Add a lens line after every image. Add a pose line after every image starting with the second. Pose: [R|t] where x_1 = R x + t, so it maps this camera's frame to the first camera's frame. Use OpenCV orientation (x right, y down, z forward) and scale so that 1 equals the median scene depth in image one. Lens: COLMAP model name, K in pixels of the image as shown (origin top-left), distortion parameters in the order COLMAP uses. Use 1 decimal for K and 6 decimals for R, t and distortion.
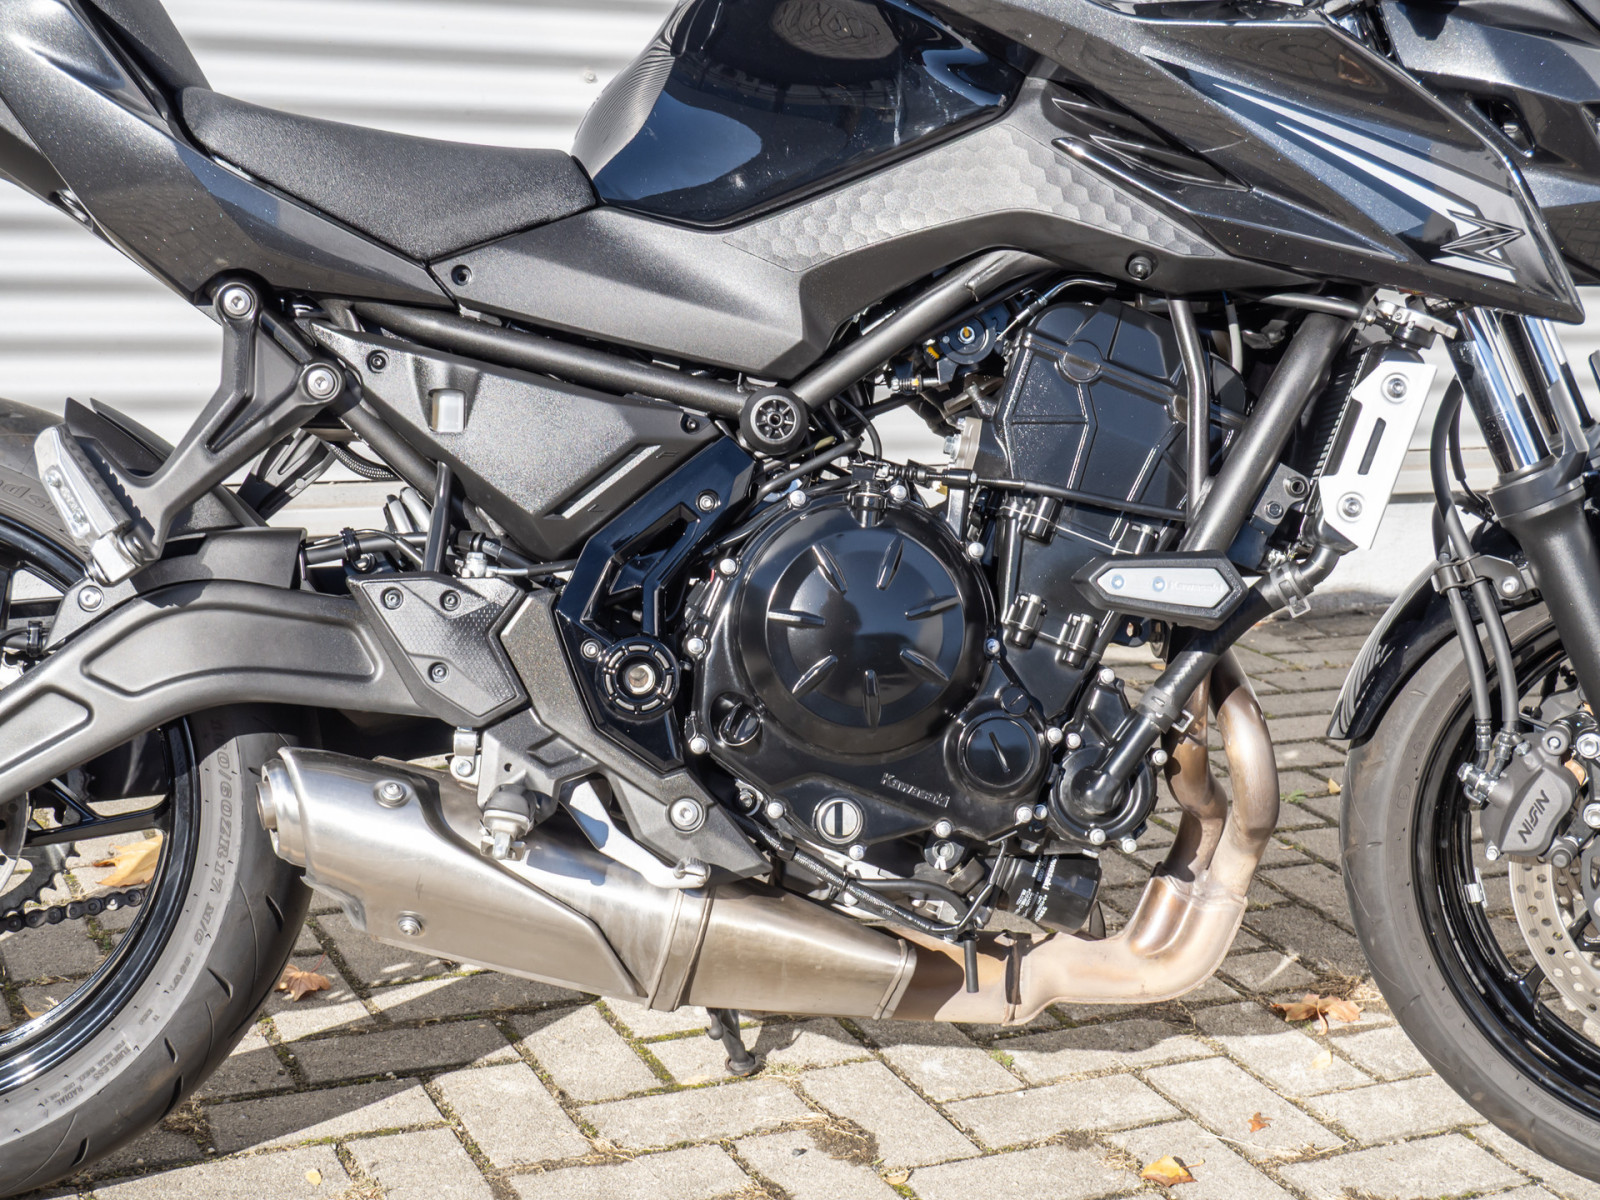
lens RADIAL K [[2526.0, 0, 804.8], [0, 2526.0, 626.9], [0, 0, 1]] dist [0.041032, 0.029198]
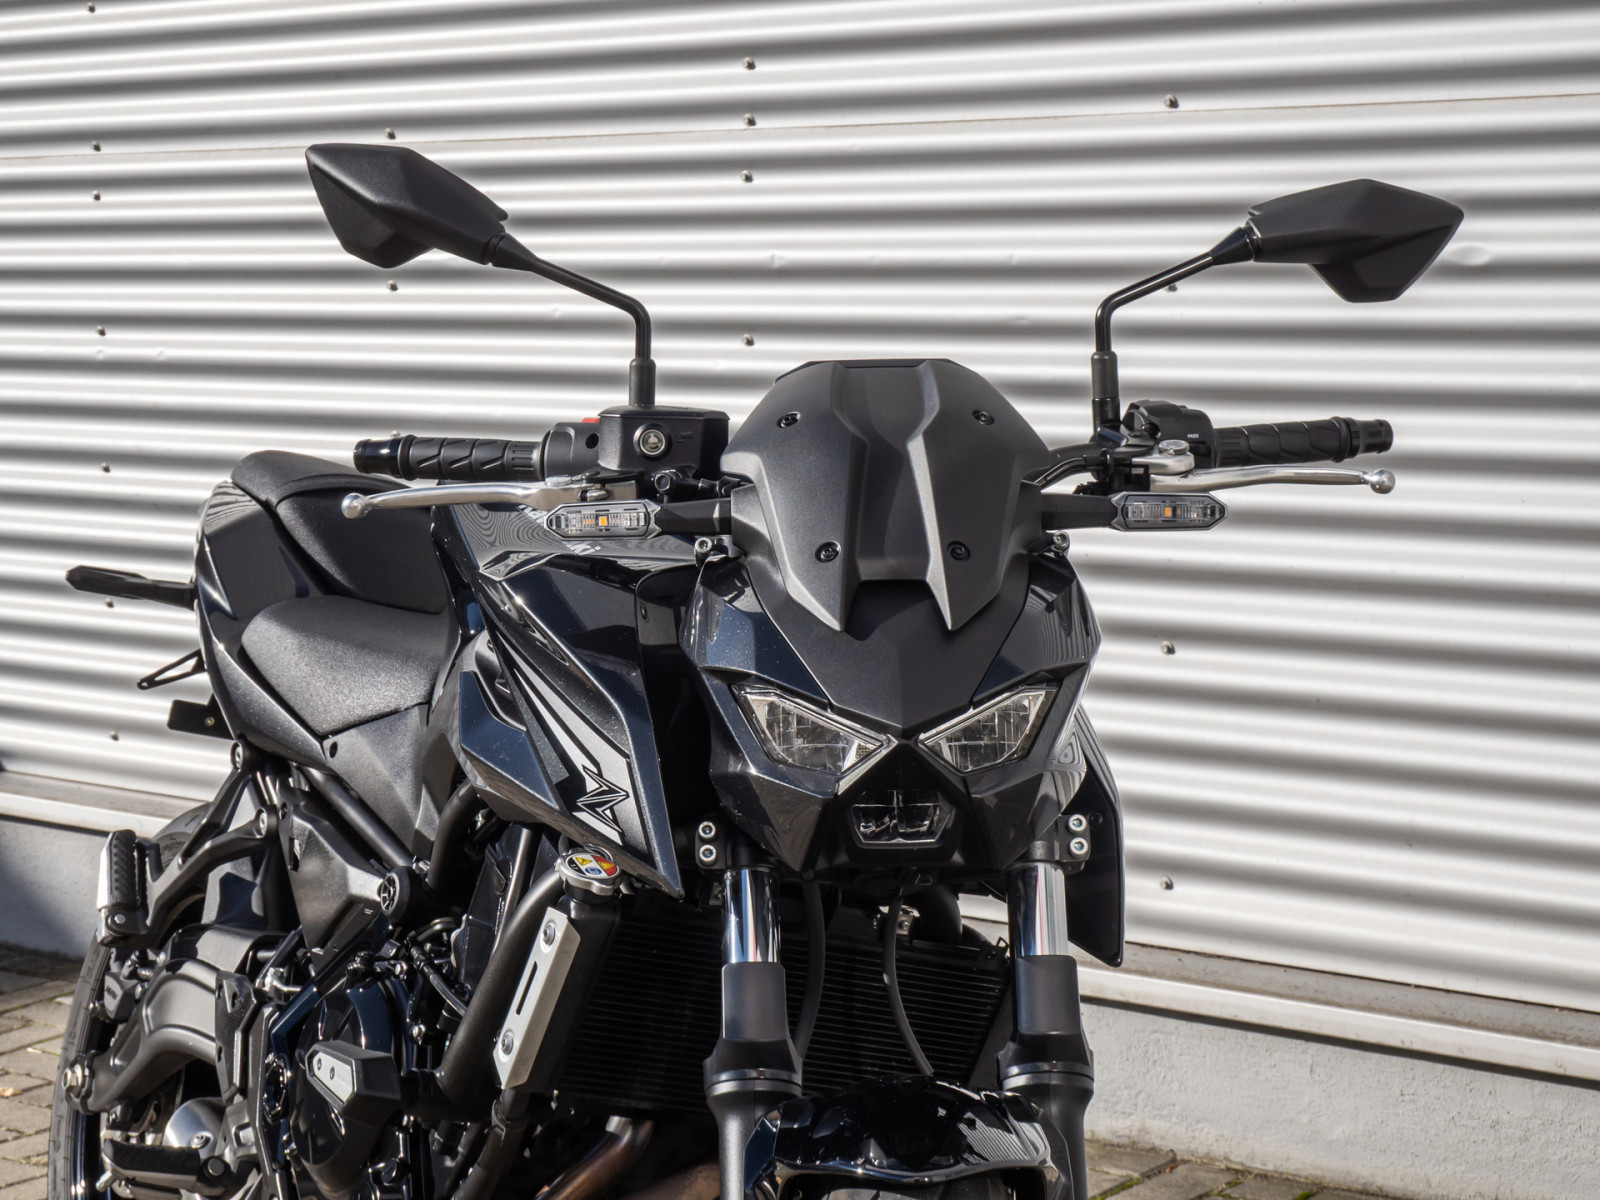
lens RADIAL K [[3111.2, 0, 800.0], [0, 3111.2, 600.0], [0, 0, 1]] dist [-0.012740, -0.041915]
pose [[0.443327, 0.036786, -0.895605, 1.340945], [-0.189951, 0.980321, -0.053761, -0.172578], [0.876002, 0.193955, 0.441590, 0.504145]]
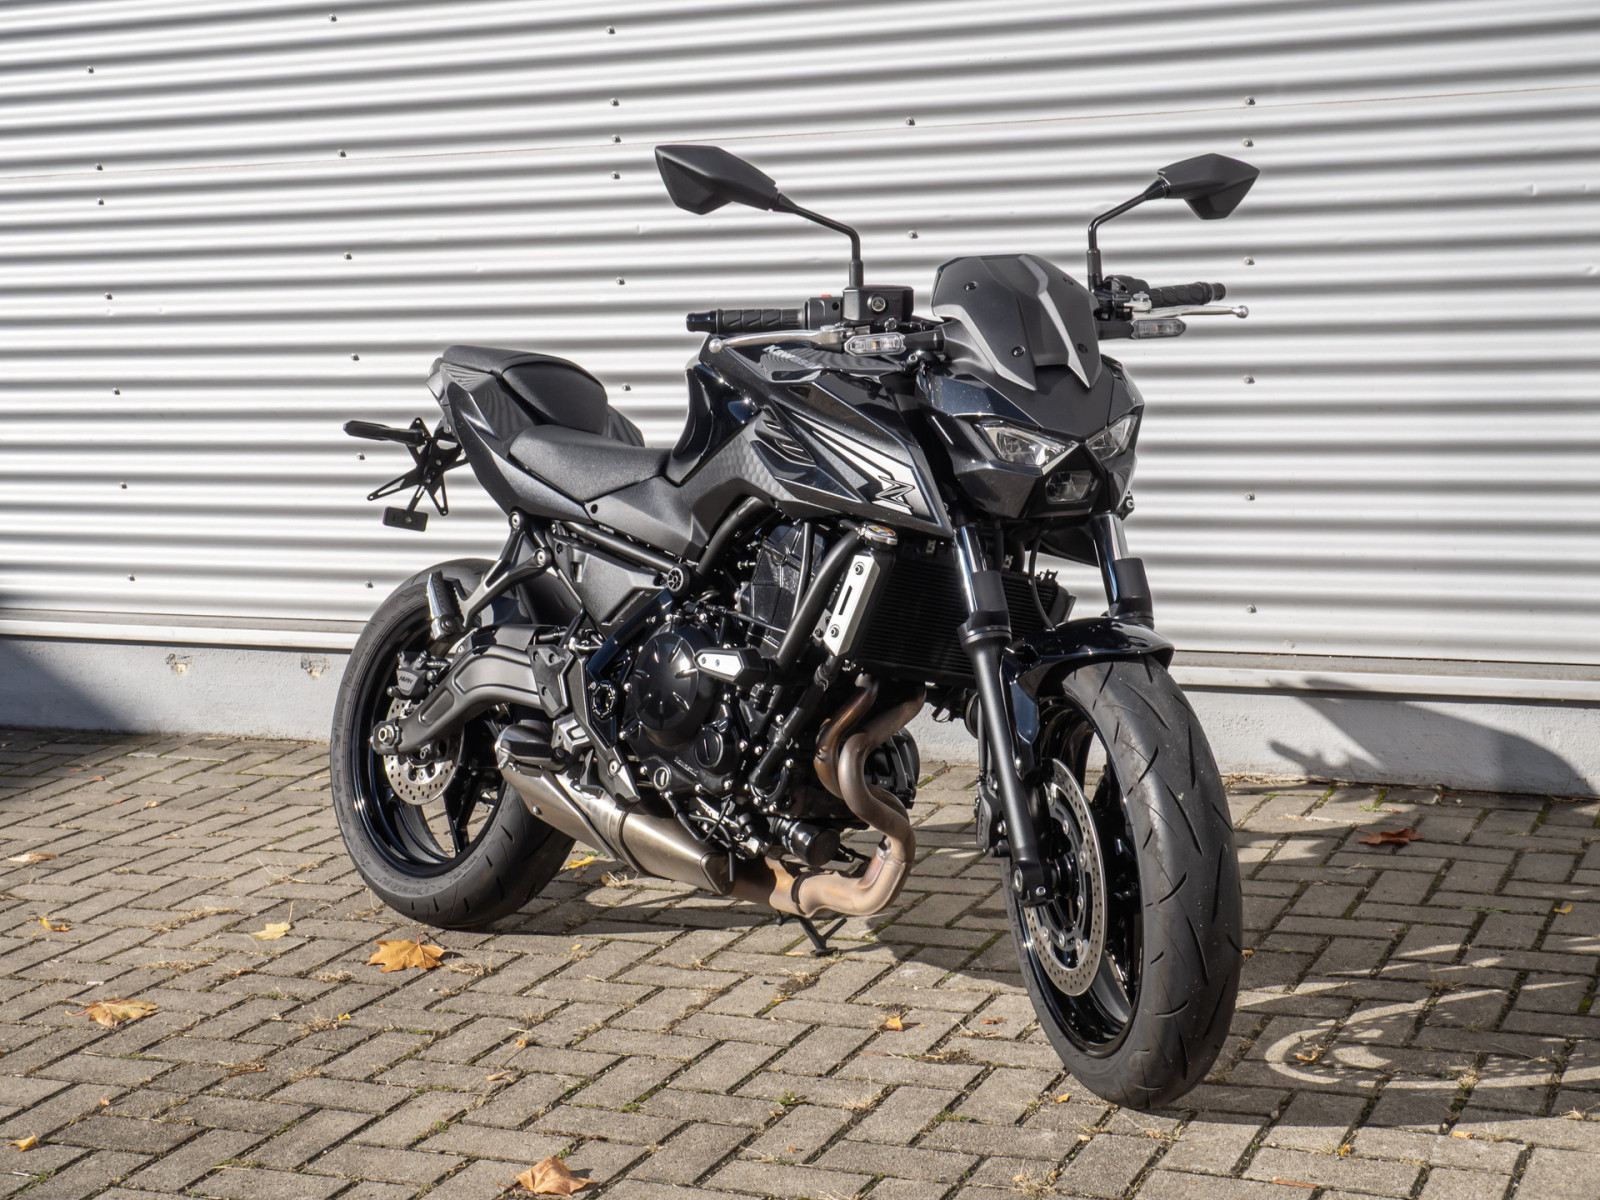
lens RADIAL K [[2390.4, 0, 800.0], [0, 2390.4, 600.0], [0, 0, 1]] dist [0.026705, -0.045940]
pose [[0.650857, 0.029893, -0.758611, 1.500550], [-0.115015, 0.991574, -0.059606, 0.036456], [0.750437, 0.126047, 0.648811, -0.165889]]
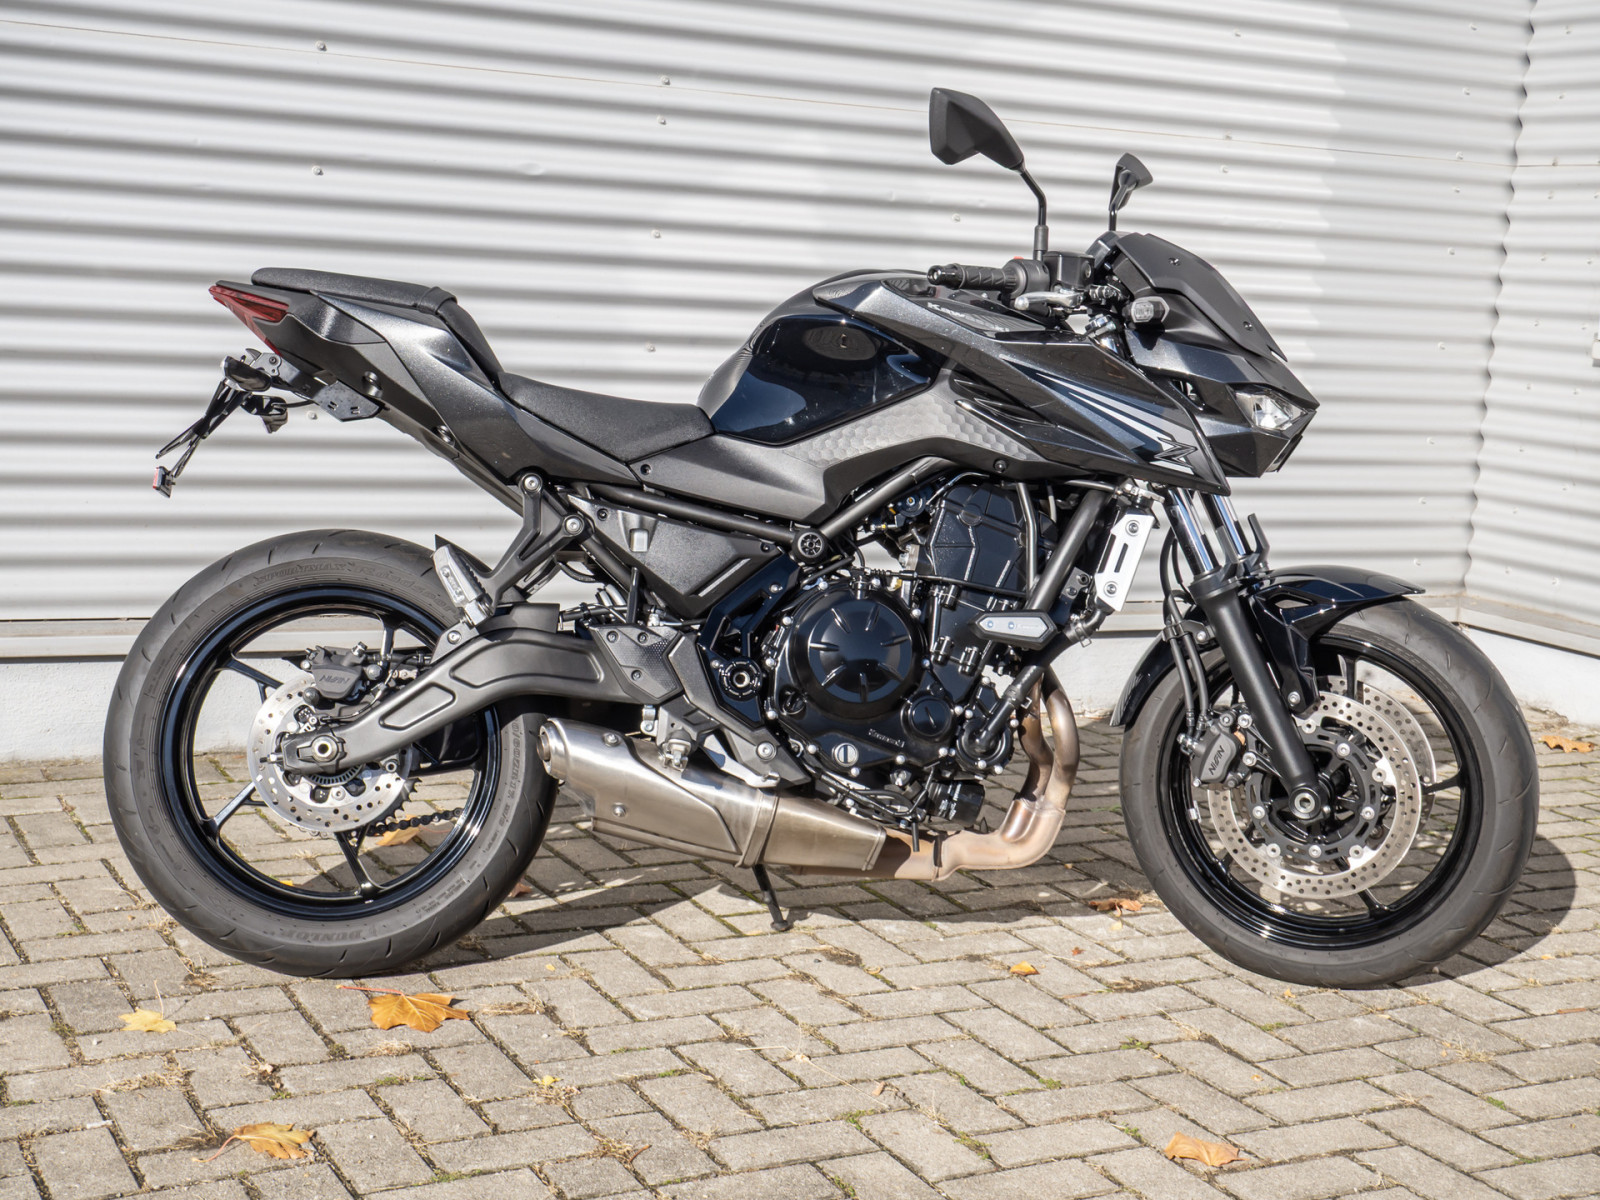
lens RADIAL K [[2390.4, 0, 800.0], [0, 2390.4, 600.0], [0, 0, 1]] dist [0.026705, -0.045940]
pose [[0.999486, -0.000638, 0.032054, -0.077204], [0.003595, 0.995728, -0.092262, 0.124625], [-0.031858, 0.092330, 0.995219, -0.782986]]
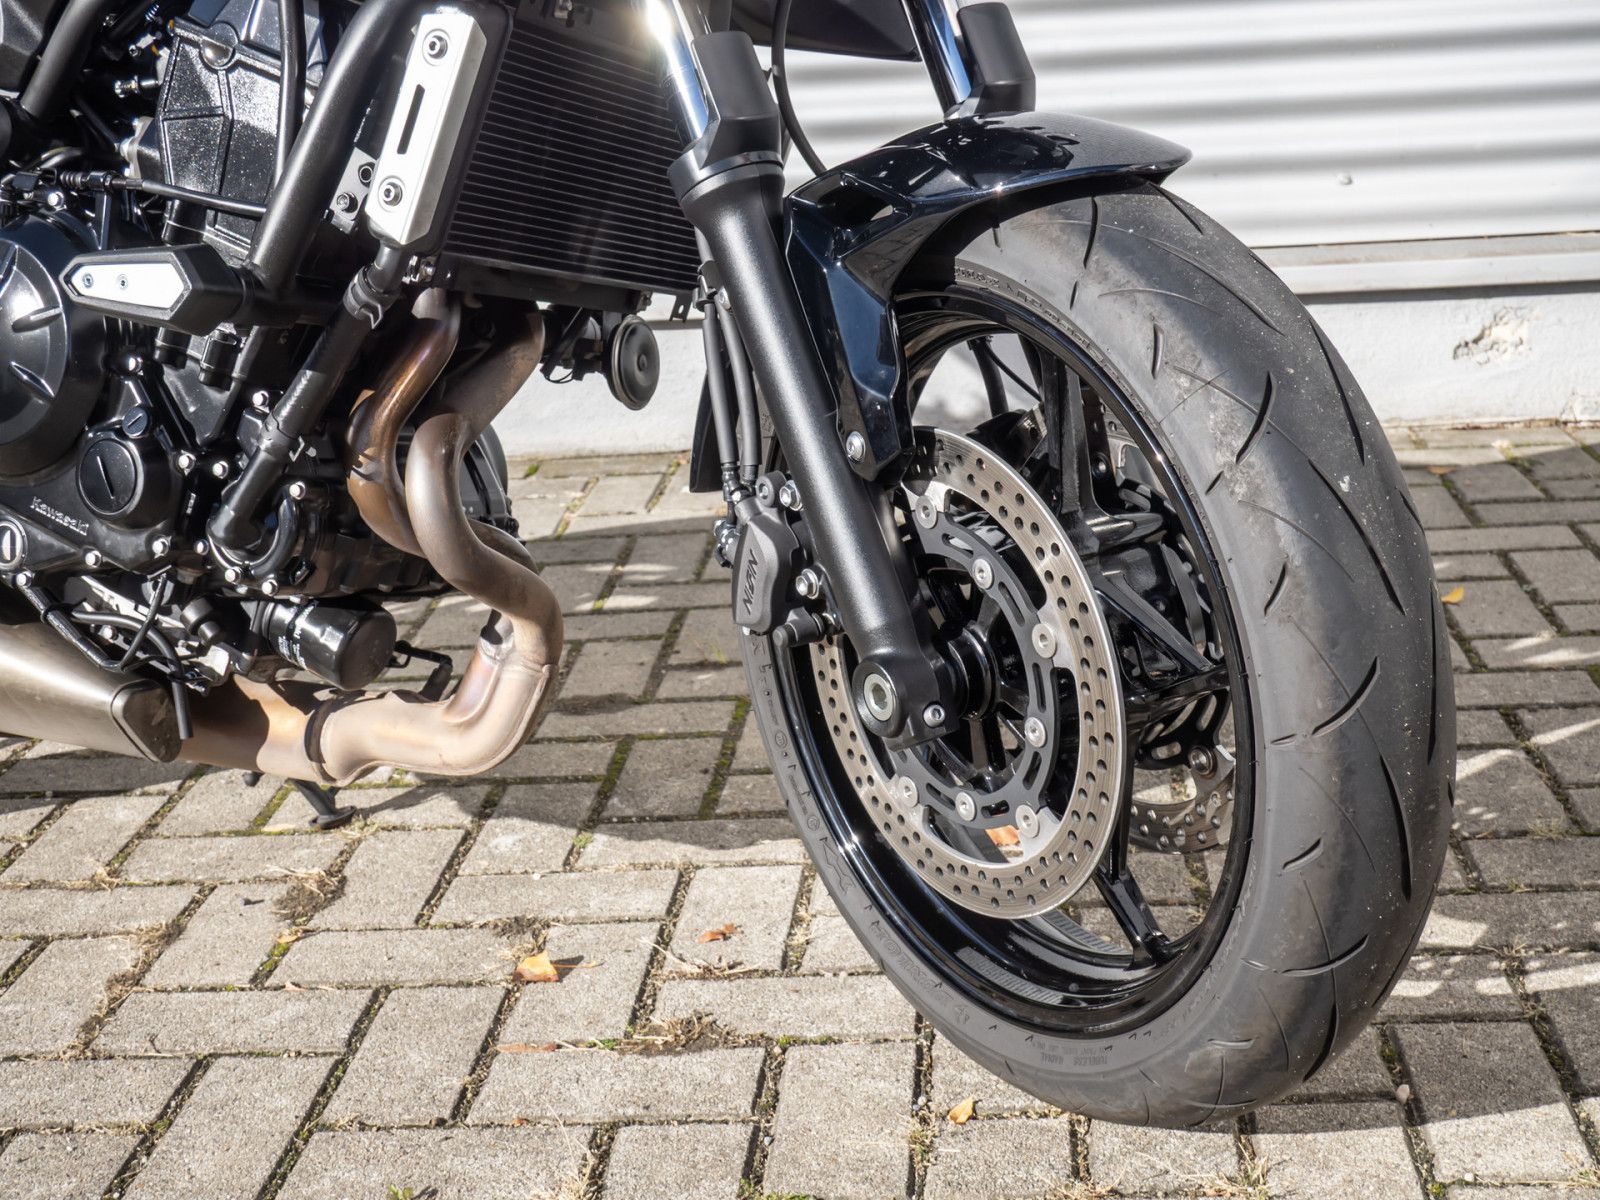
lens RADIAL K [[2297.8, 0, 799.6], [0, 2297.8, 626.4], [0, 0, 1]] dist [0.024492, 0.107854]
pose [[0.859386, 0.052630, -0.508611, 0.713832], [-0.023139, 0.997673, 0.064141, 0.043407], [0.510803, -0.043354, 0.858604, 0.390830]]
